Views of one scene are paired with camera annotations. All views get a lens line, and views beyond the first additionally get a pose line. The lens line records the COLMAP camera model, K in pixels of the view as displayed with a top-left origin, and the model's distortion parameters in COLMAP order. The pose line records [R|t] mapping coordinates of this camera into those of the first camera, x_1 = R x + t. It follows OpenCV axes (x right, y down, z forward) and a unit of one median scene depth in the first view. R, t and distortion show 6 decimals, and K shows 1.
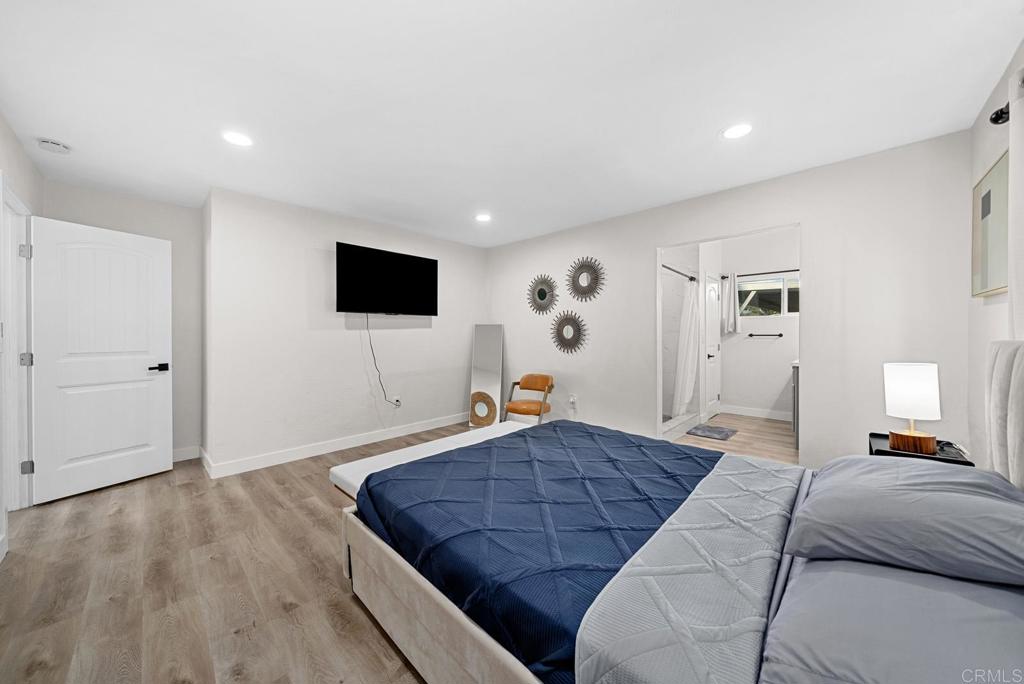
lens RADIAL K [[358.3, 0, 510.4], [0, 358.3, 339.6], [0, 0, 1]] dist [-0.026455, 0.003198]
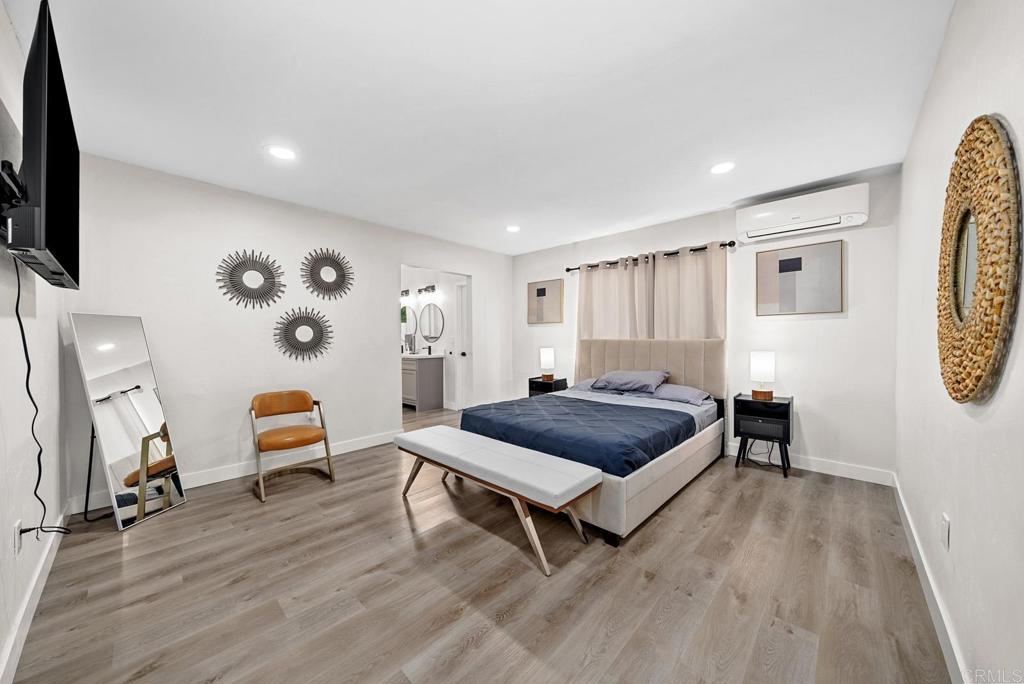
lens RADIAL K [[358.3, 0, 510.4], [0, 358.3, 339.6], [0, 0, 1]] dist [-0.026455, 0.003198]
pose [[-0.008252, 0.001596, 0.999965, -0.627355], [0.008981, 0.999959, -0.001522, -0.001758], [-0.999926, 0.008968, -0.008266, 0.514612]]
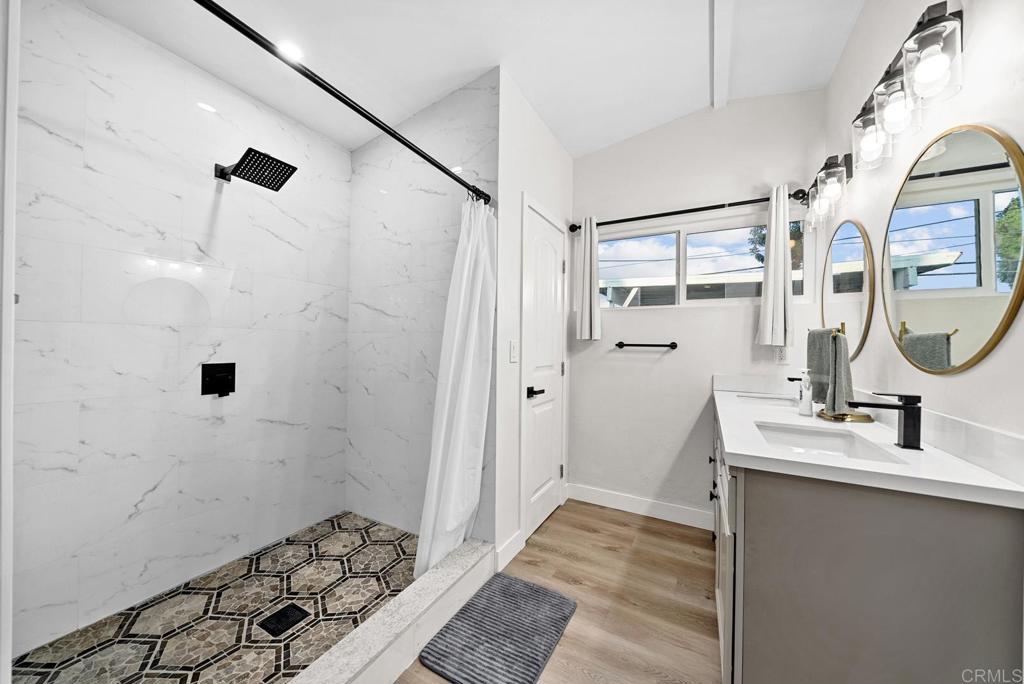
lens RADIAL K [[358.3, 0, 510.4], [0, 358.3, 339.6], [0, 0, 1]] dist [-0.026455, 0.003198]
pose [[0.969037, 0.015732, 0.246413, 0.490334], [-0.011393, 0.999754, -0.019024, -0.010537], [-0.246652, 0.015628, 0.968978, 0.668895]]
